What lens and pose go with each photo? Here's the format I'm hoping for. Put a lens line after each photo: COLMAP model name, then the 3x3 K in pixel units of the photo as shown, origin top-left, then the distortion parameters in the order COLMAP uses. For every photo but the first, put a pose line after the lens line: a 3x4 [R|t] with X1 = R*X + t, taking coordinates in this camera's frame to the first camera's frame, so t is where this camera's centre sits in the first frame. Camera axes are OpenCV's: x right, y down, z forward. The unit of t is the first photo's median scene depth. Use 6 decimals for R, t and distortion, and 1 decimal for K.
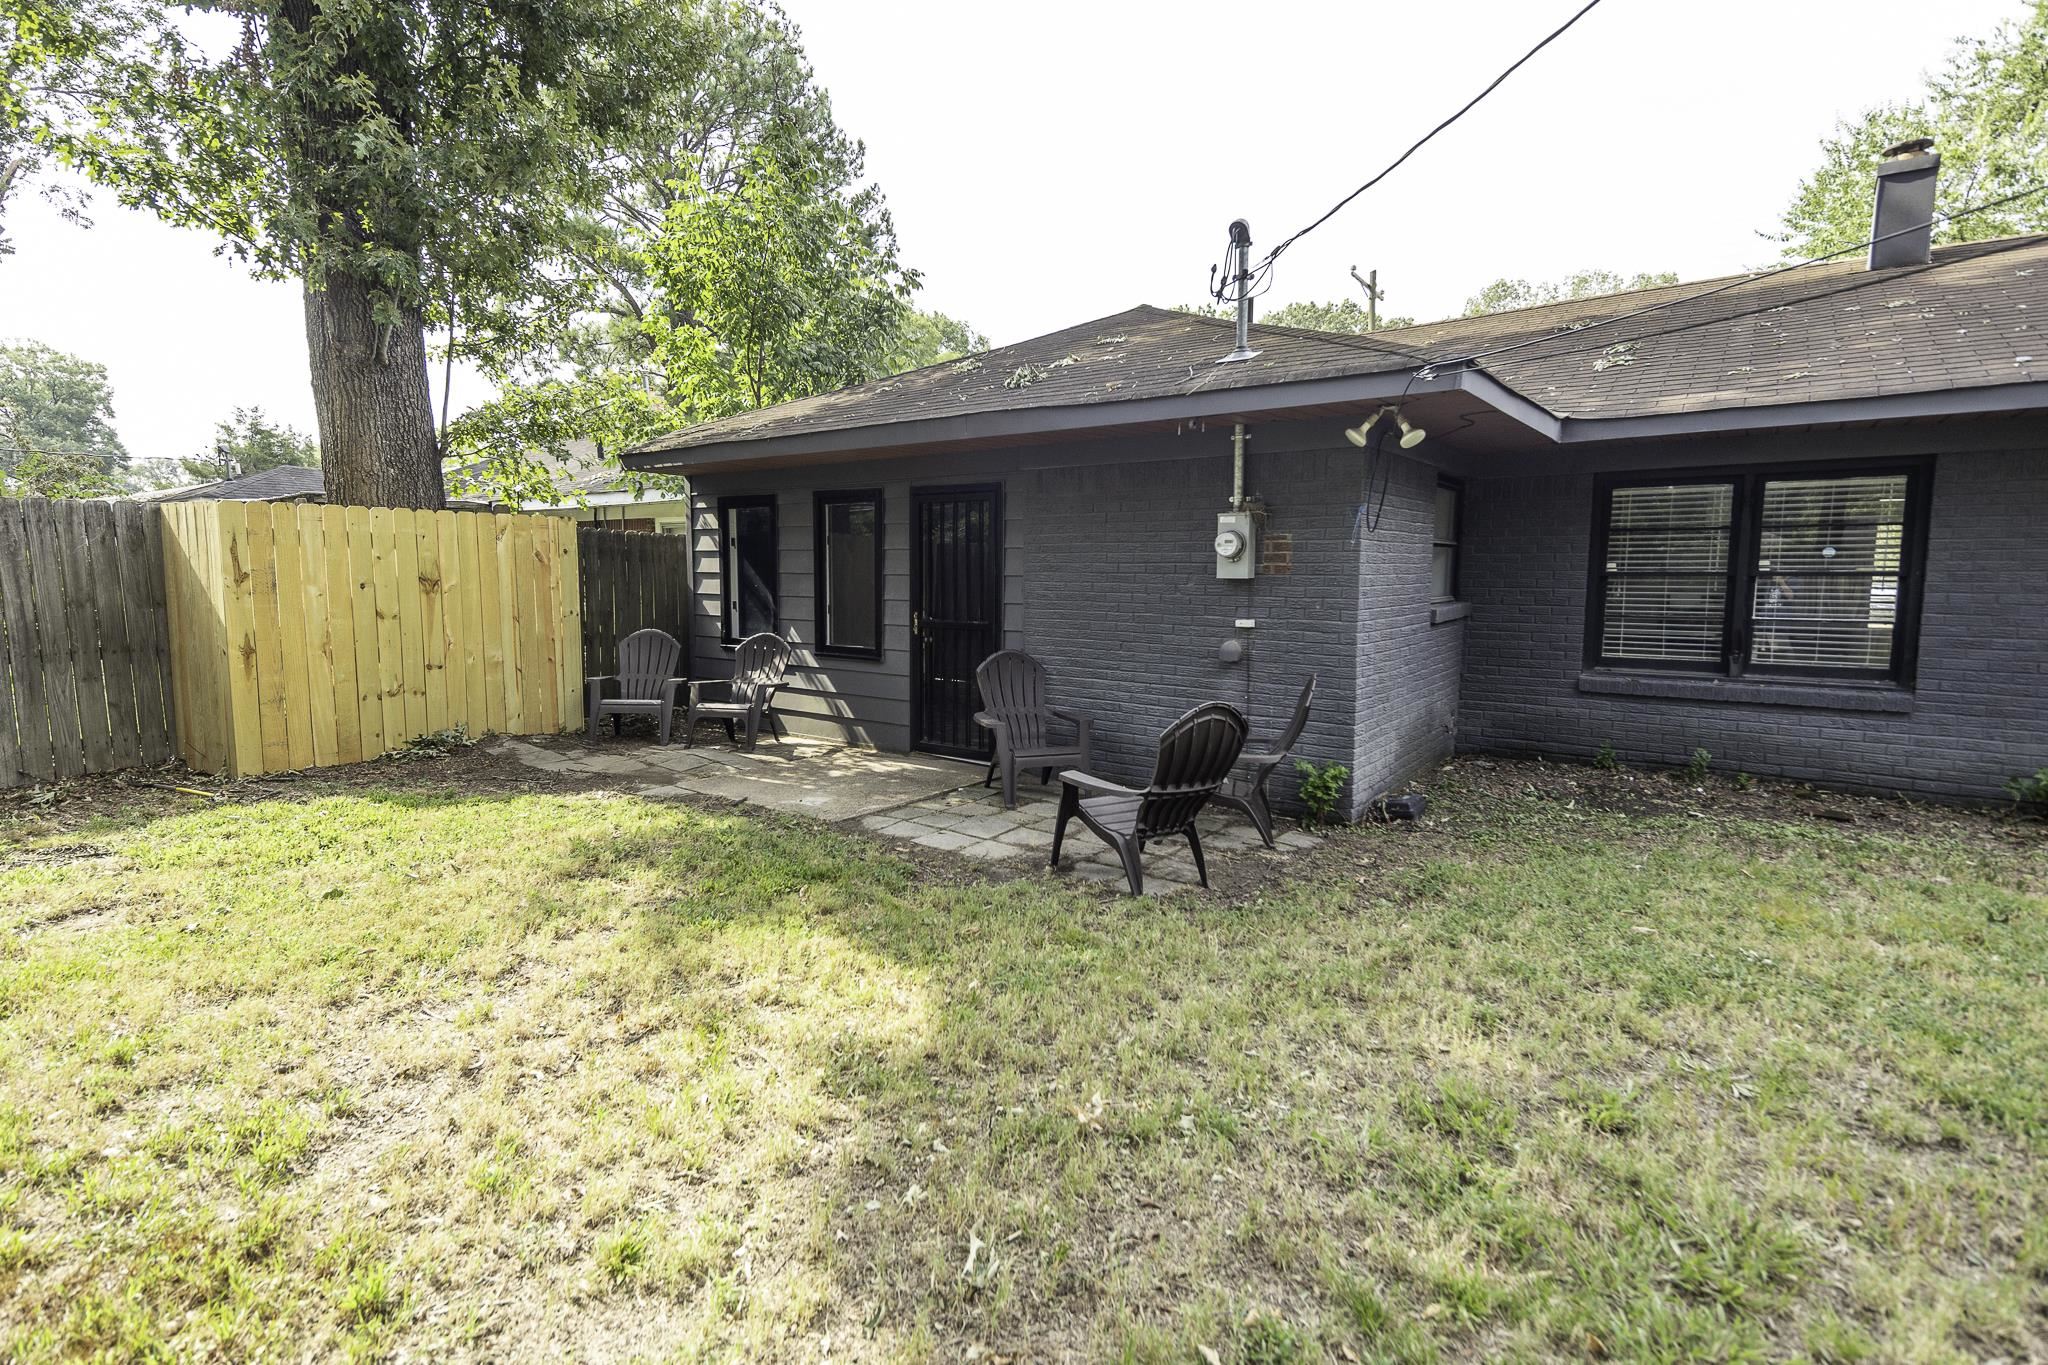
lens RADIAL K [[970.8, 0, 1013.9], [0, 970.8, 663.4], [0, 0, 1]] dist [0.051176, -0.021154]
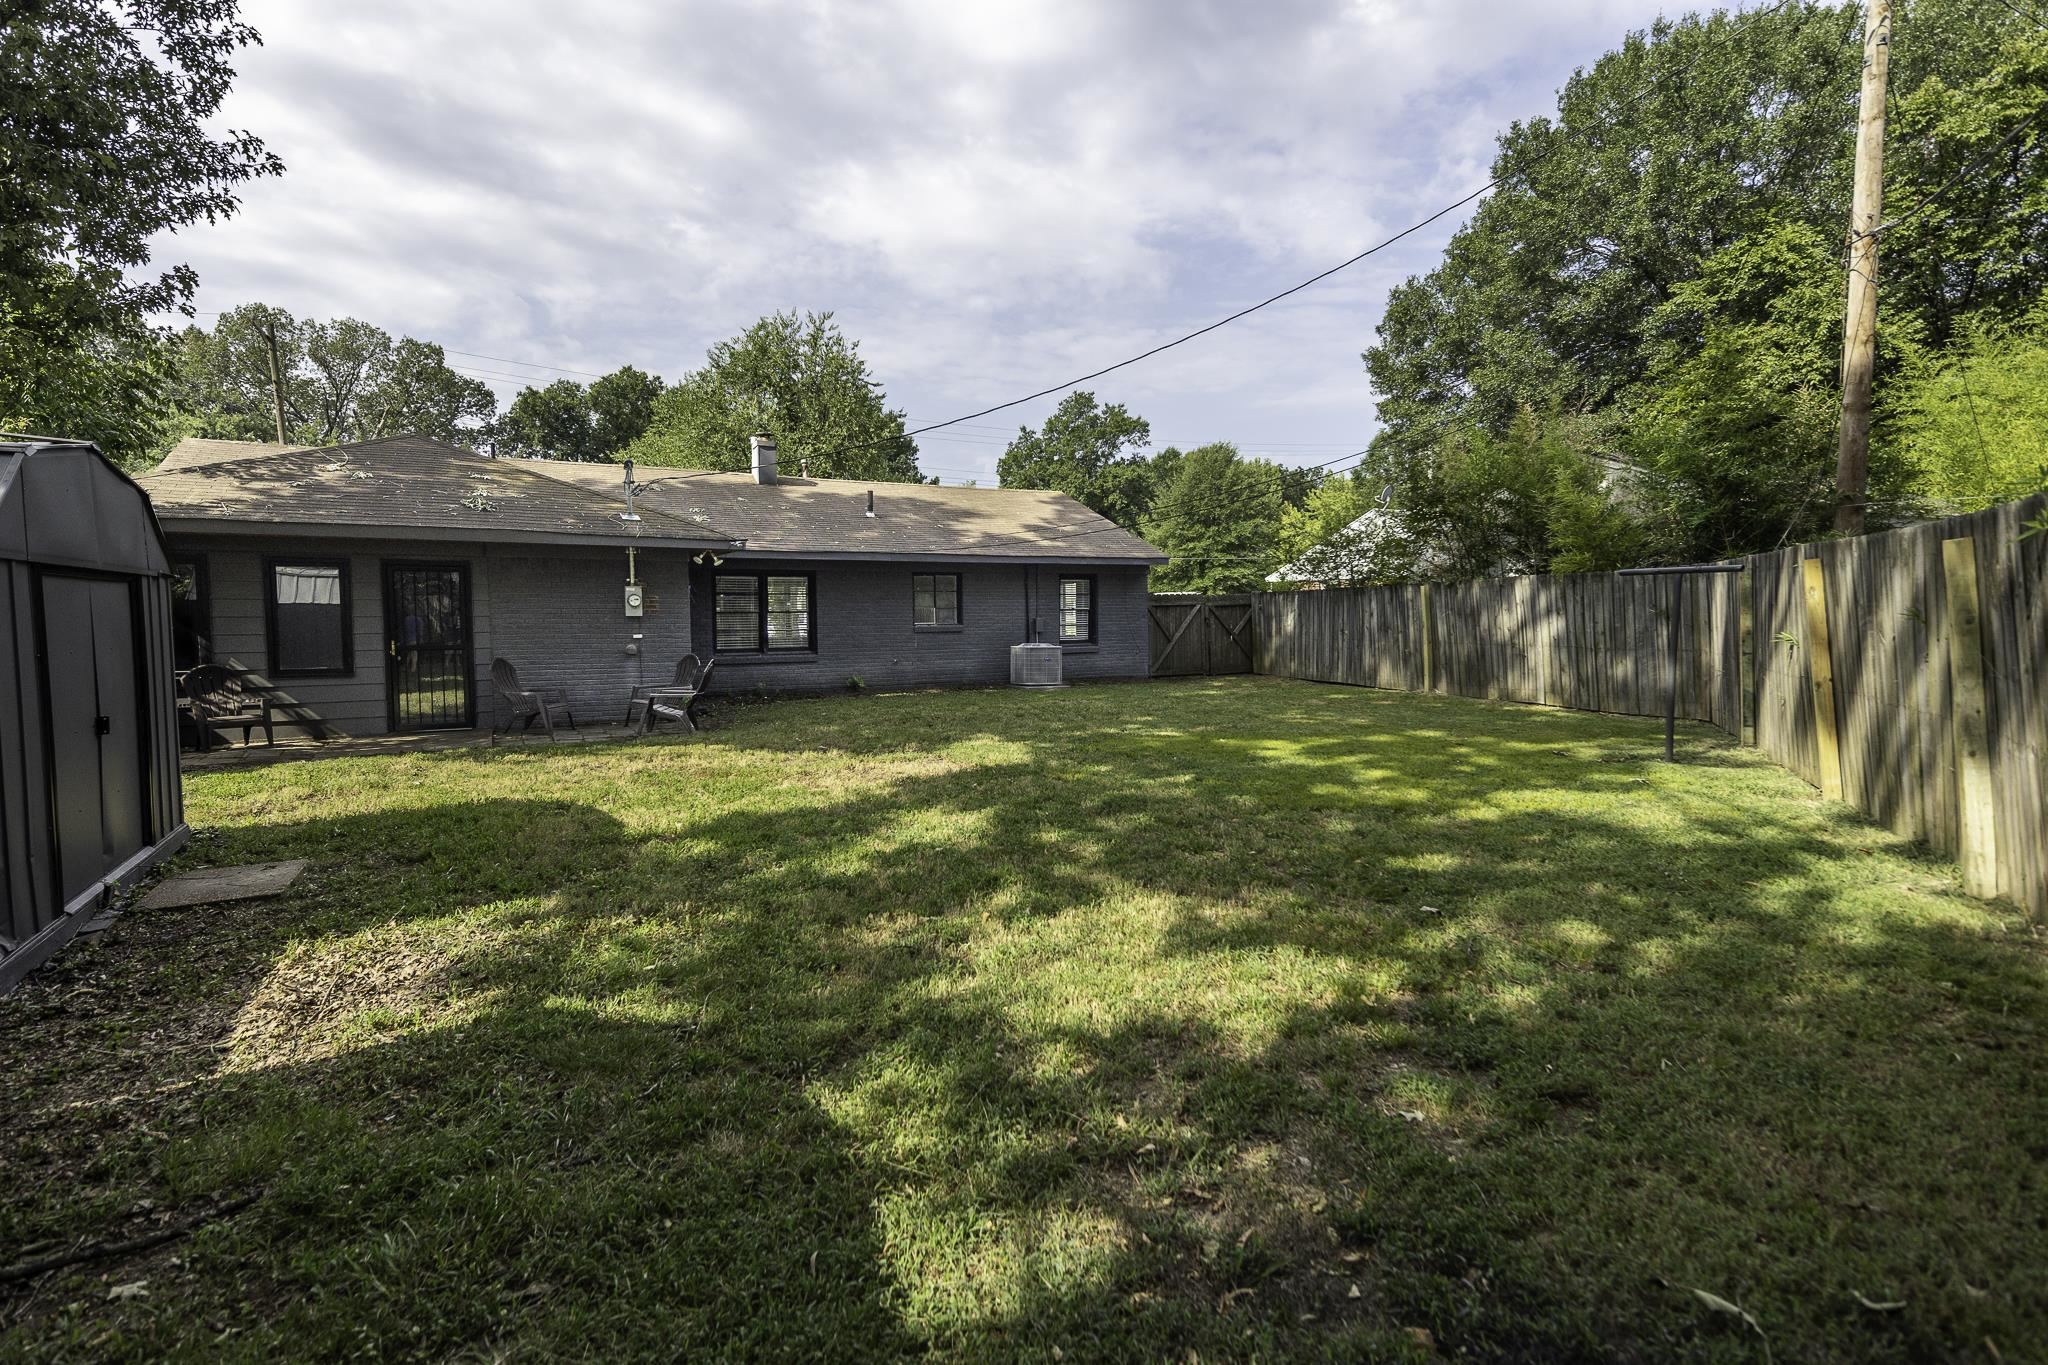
lens RADIAL K [[964.3, 0, 1024.0], [0, 964.3, 682.5], [0, 0, 1]] dist [0.049834, -0.020311]
pose [[0.422596, -0.075812, 0.903142, -1.024884], [0.090909, 0.995015, 0.040986, 0.038213], [-0.901747, 0.064783, 0.427381, -0.529257]]
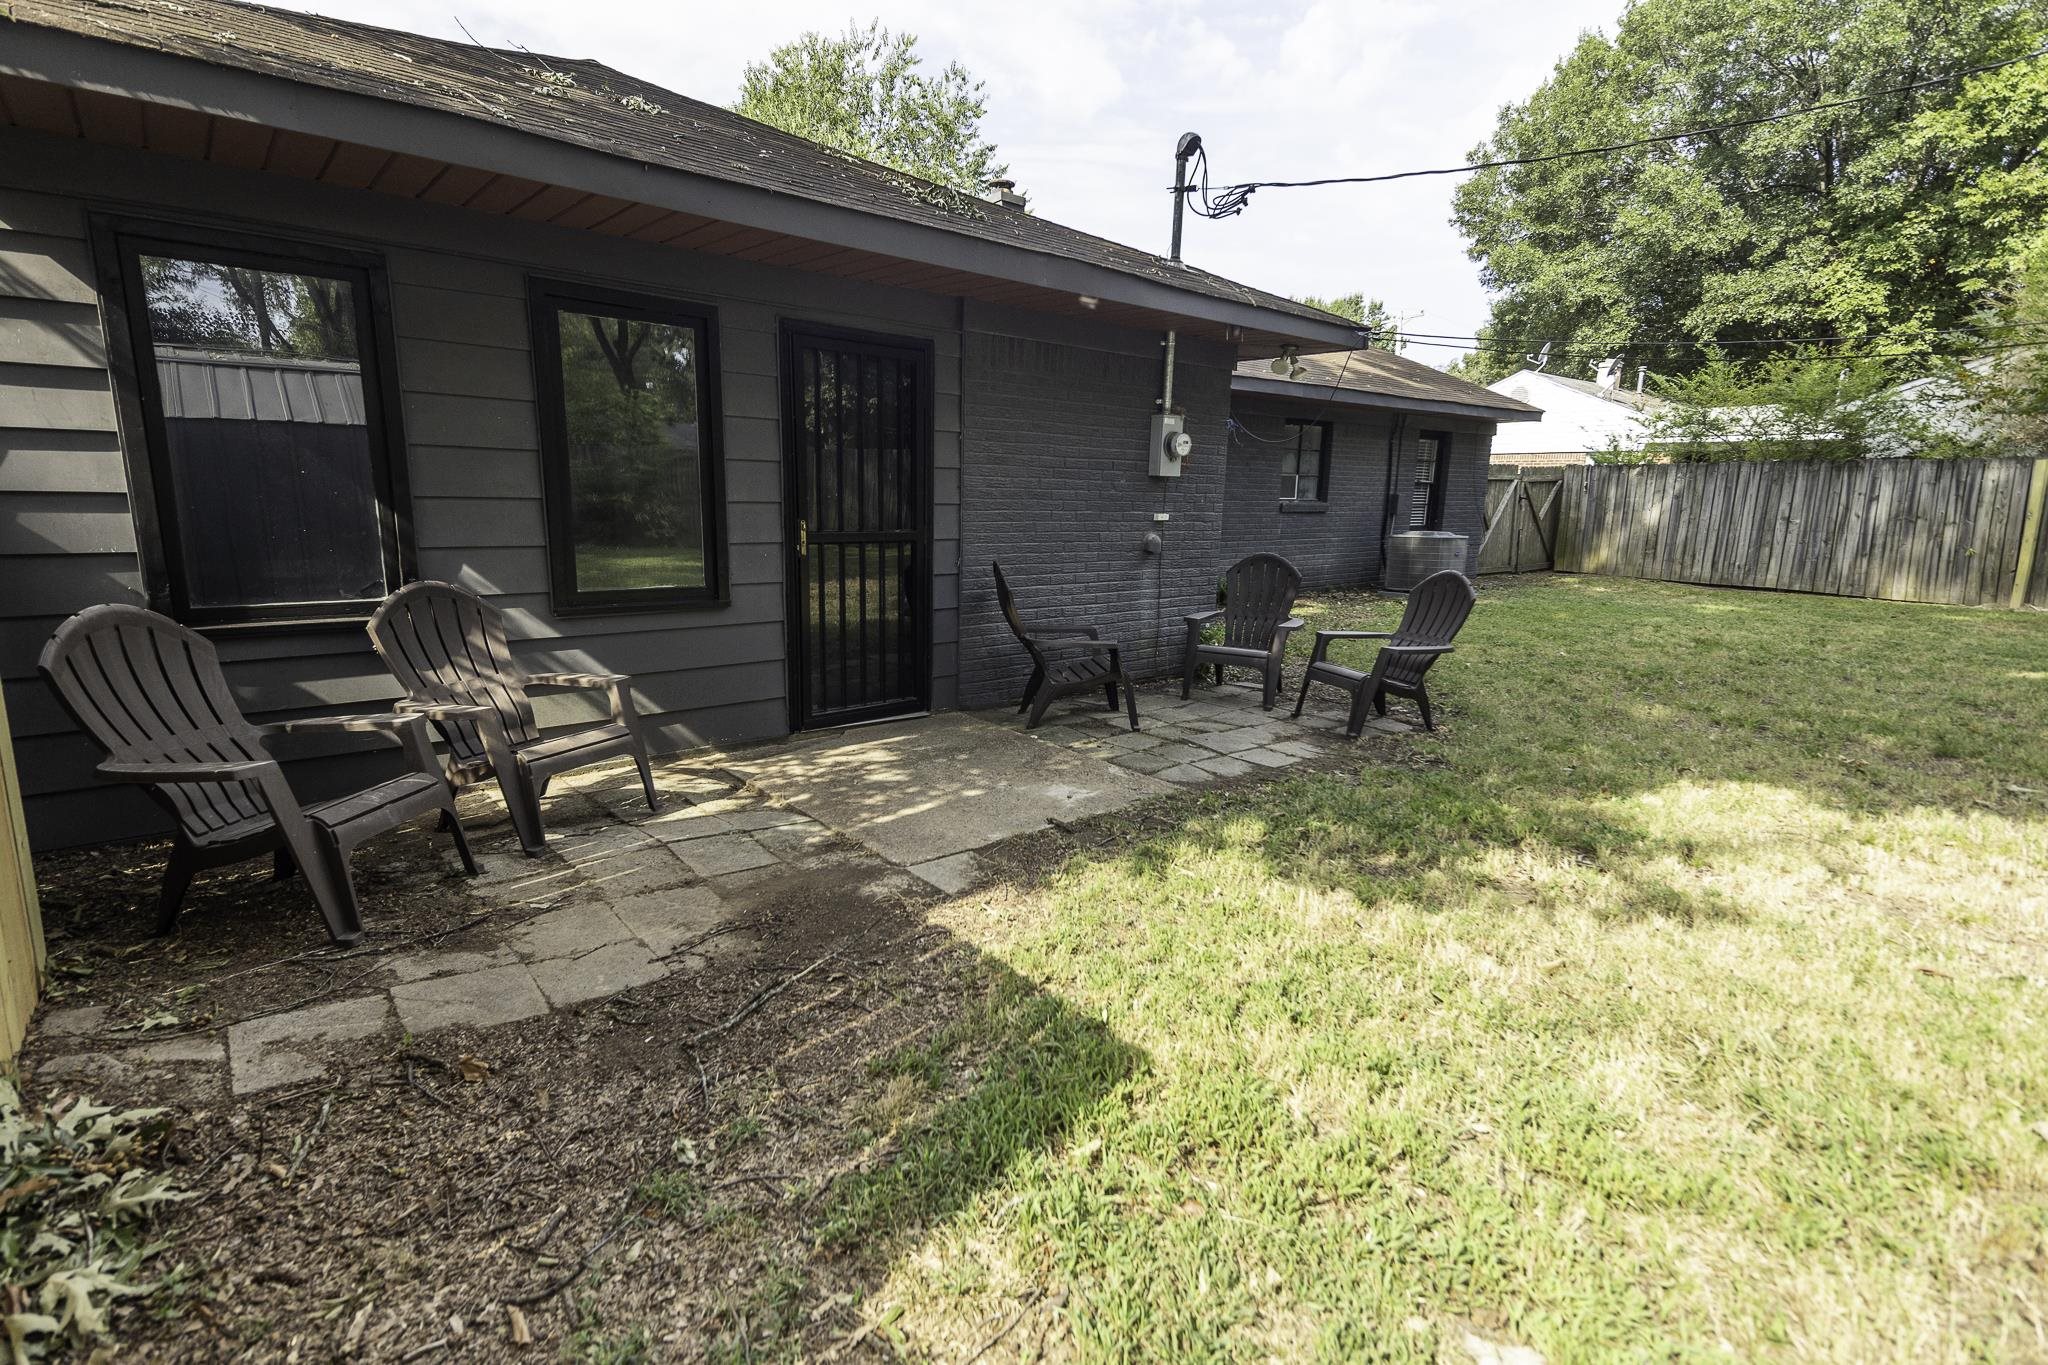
lens RADIAL K [[970.8, 0, 1013.9], [0, 970.8, 663.4], [0, 0, 1]] dist [0.051176, -0.021154]
pose [[0.227078, -0.176295, 0.957787, -0.669164], [0.069579, 0.983902, 0.164605, -0.052994], [-0.971388, 0.029264, 0.235689, 0.670331]]
